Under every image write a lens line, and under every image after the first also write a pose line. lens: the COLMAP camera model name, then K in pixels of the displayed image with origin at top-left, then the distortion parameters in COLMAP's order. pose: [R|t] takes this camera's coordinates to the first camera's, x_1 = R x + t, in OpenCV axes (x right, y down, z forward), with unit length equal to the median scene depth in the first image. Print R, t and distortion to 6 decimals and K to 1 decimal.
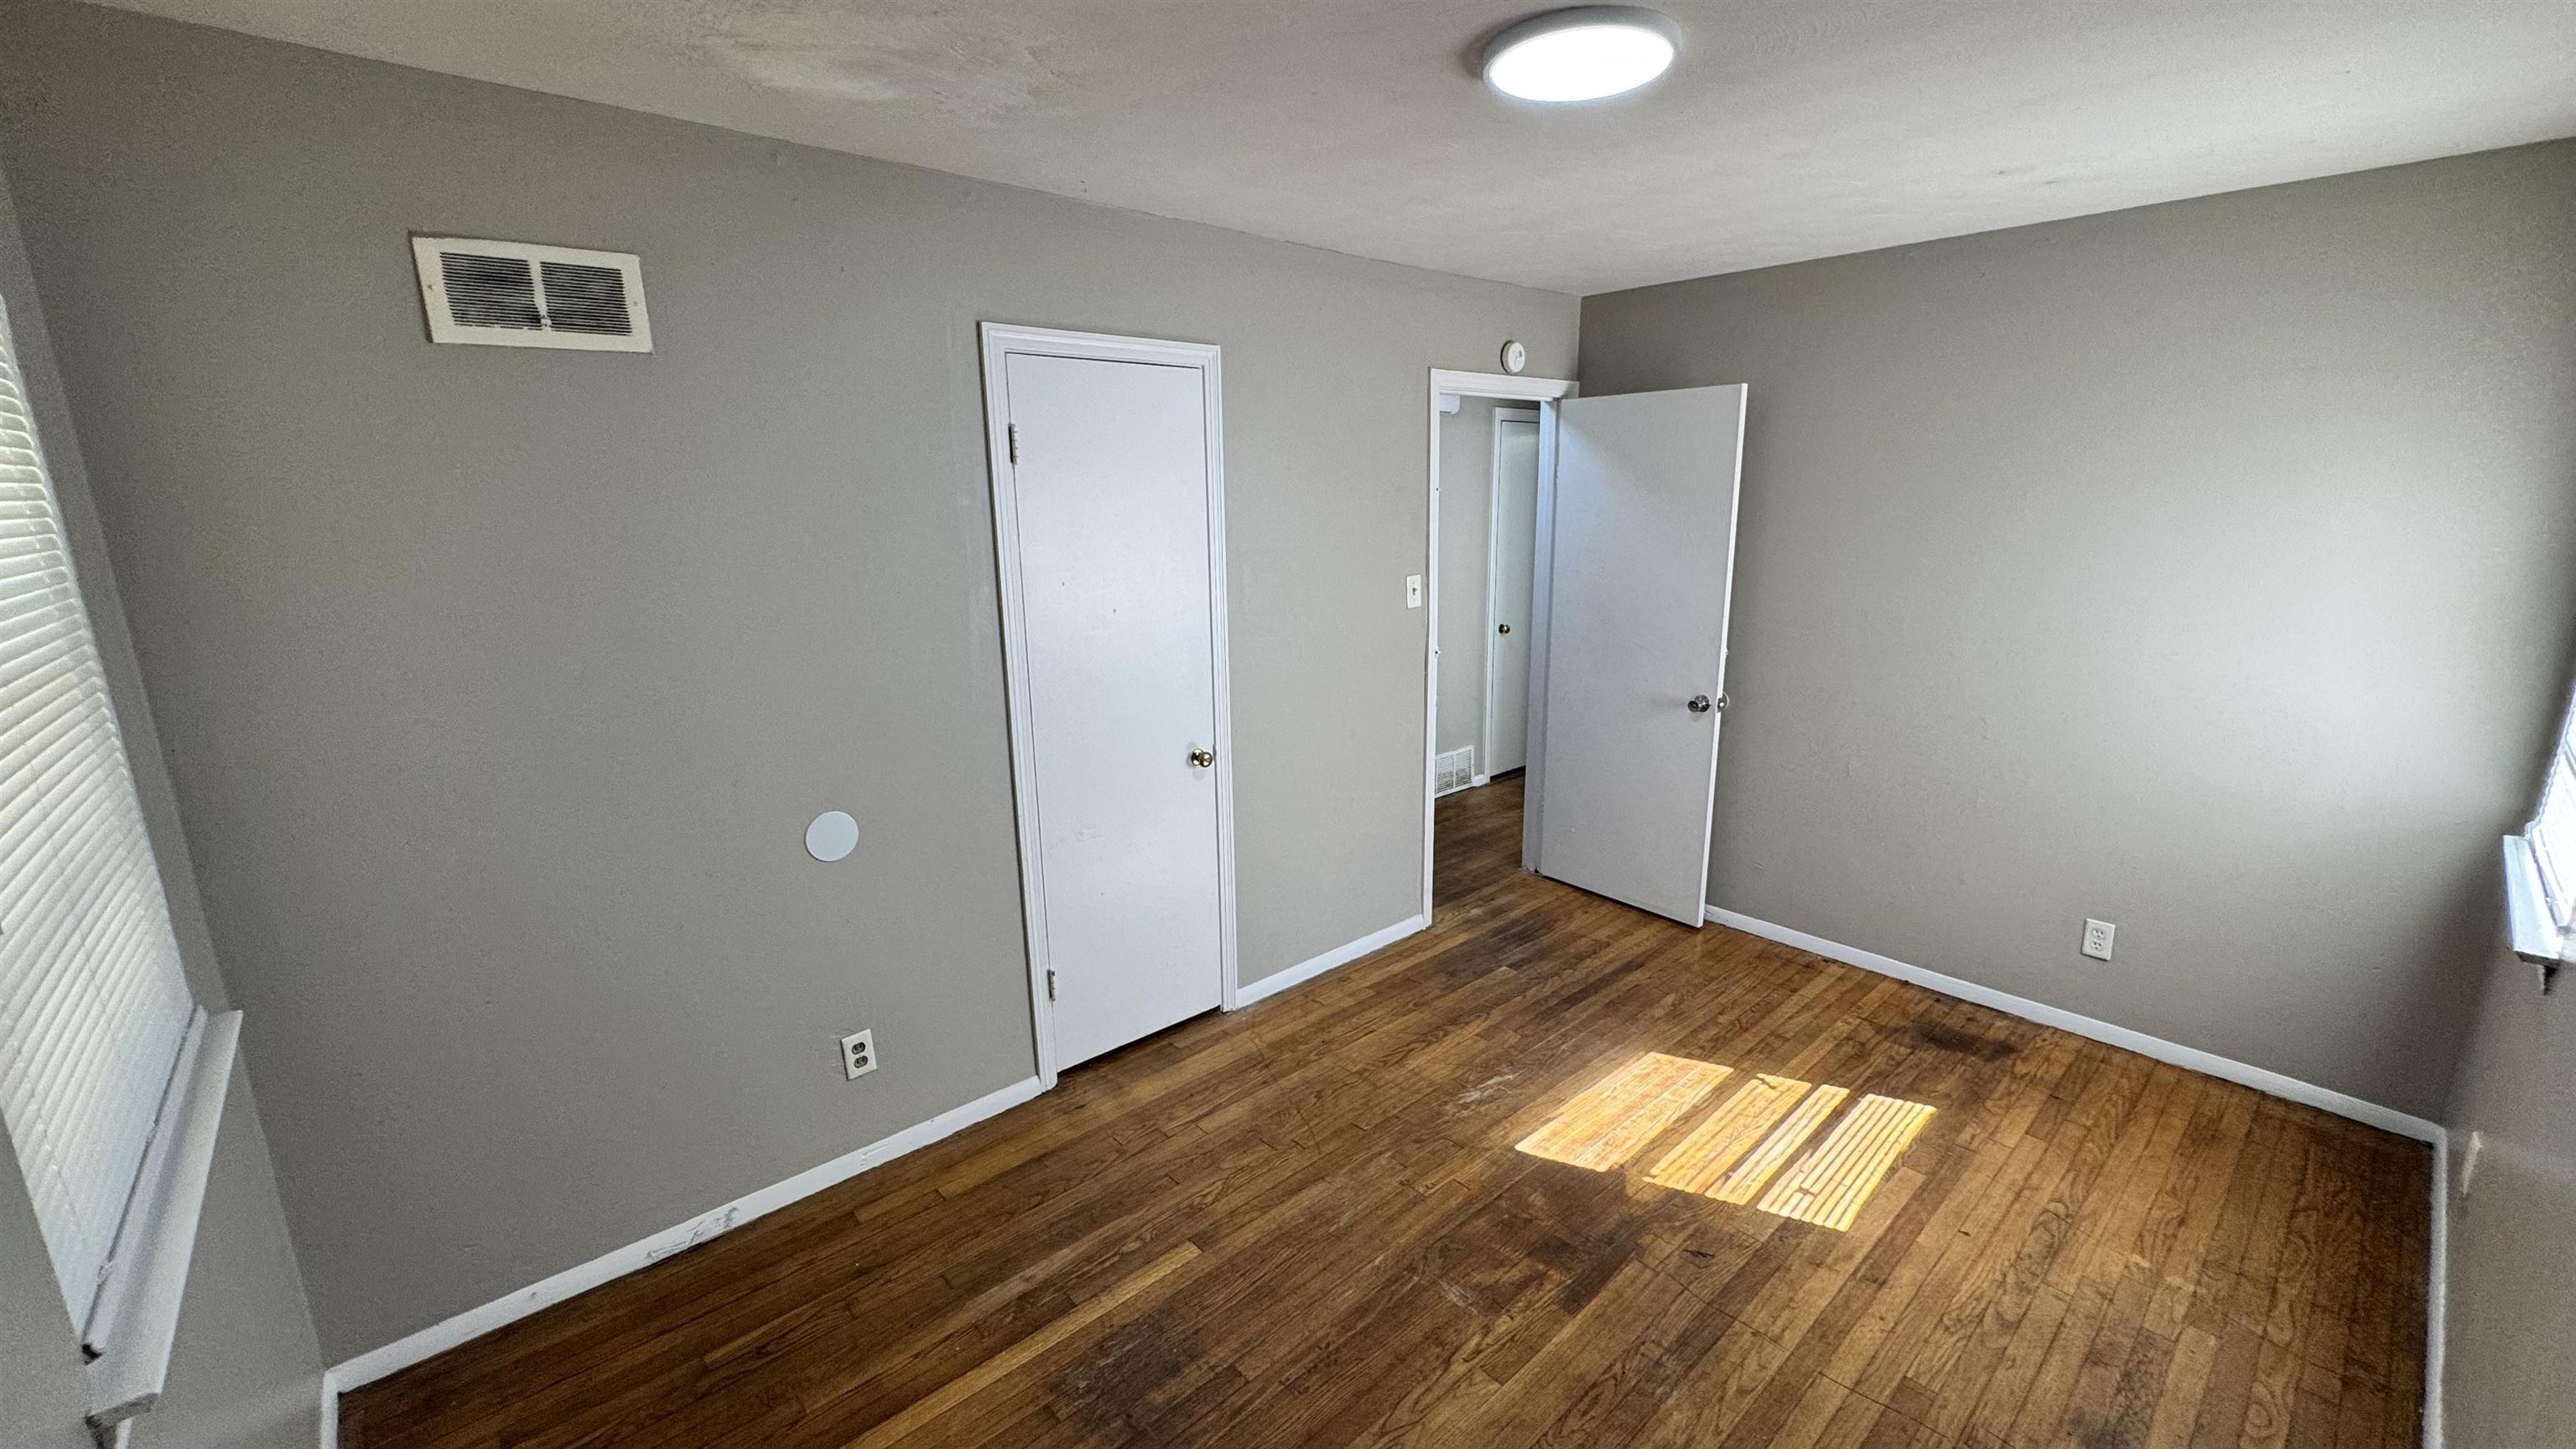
lens RADIAL K [[1026.8, 0, 1288.0], [0, 1026.8, 724.5], [0, 0, 1]] dist [-0.000930, 0.000008]
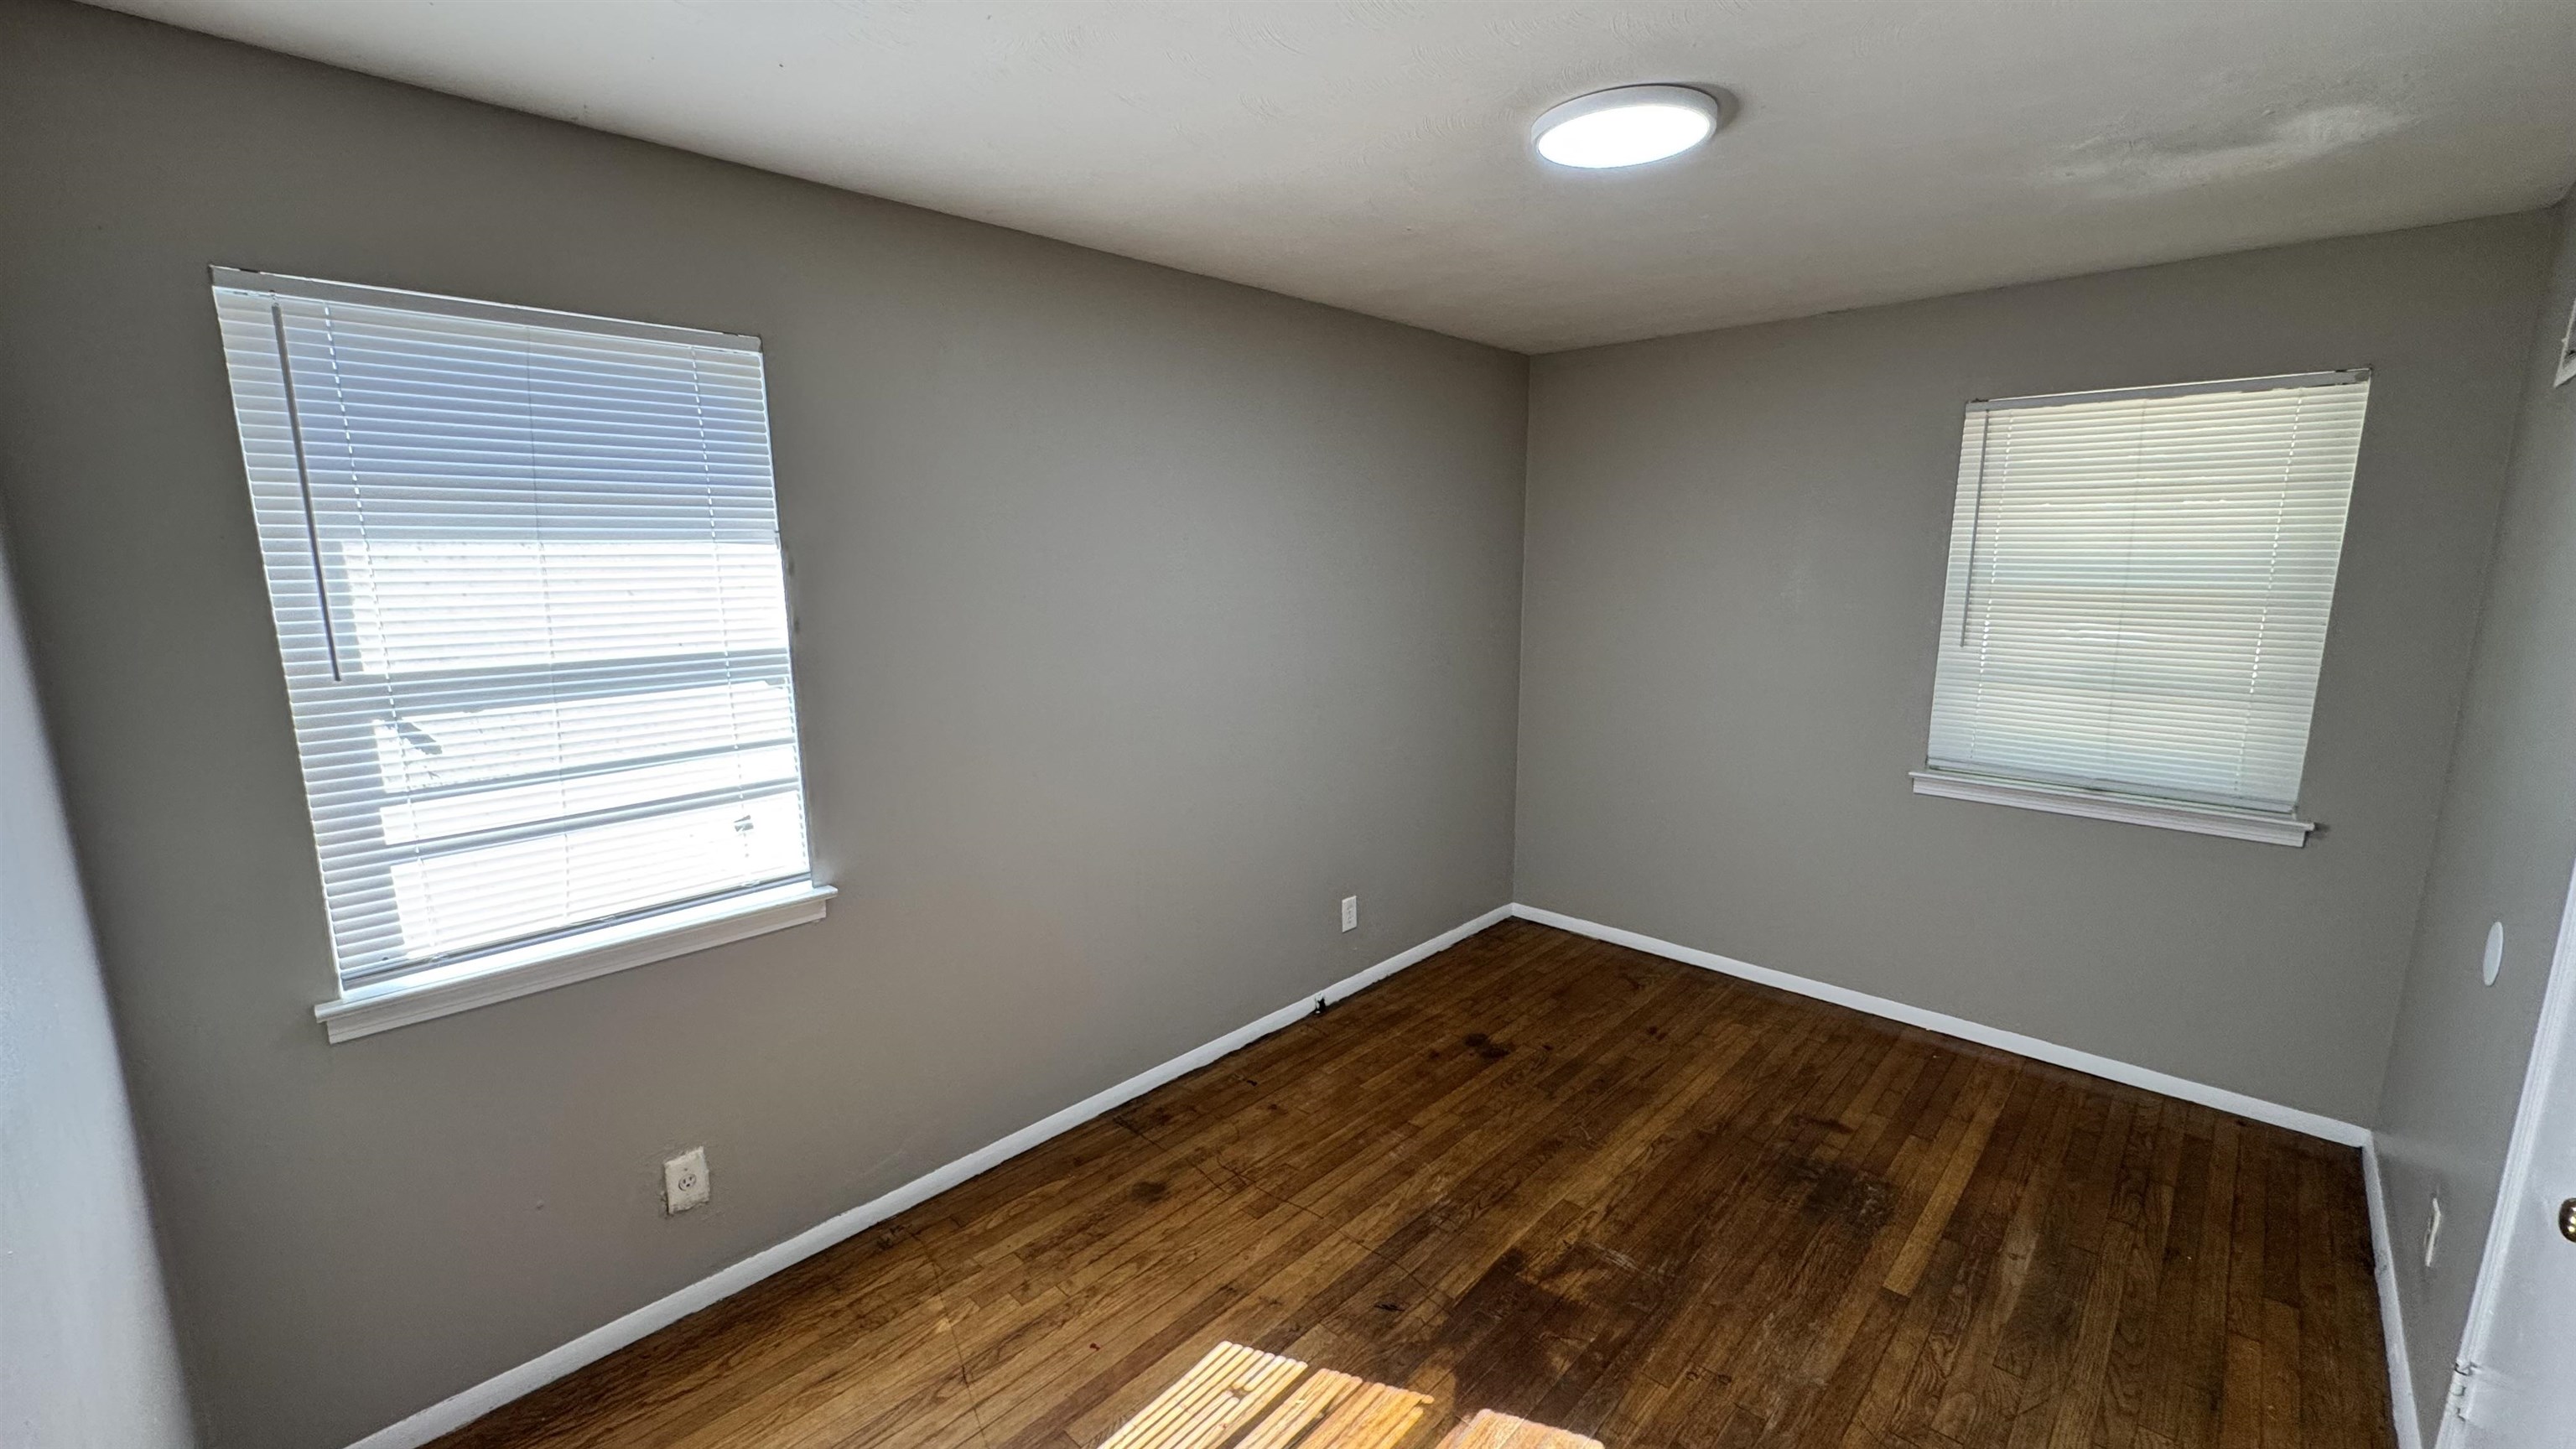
lens RADIAL K [[1026.8, 0, 1288.0], [0, 1026.8, 724.5], [0, 0, 1]] dist [-0.000930, 0.000008]
pose [[-0.996533, 0.031048, -0.077186, 0.568076], [-0.001848, 0.919267, 0.393631, -0.386400], [0.083176, 0.392409, -0.916022, 1.708196]]
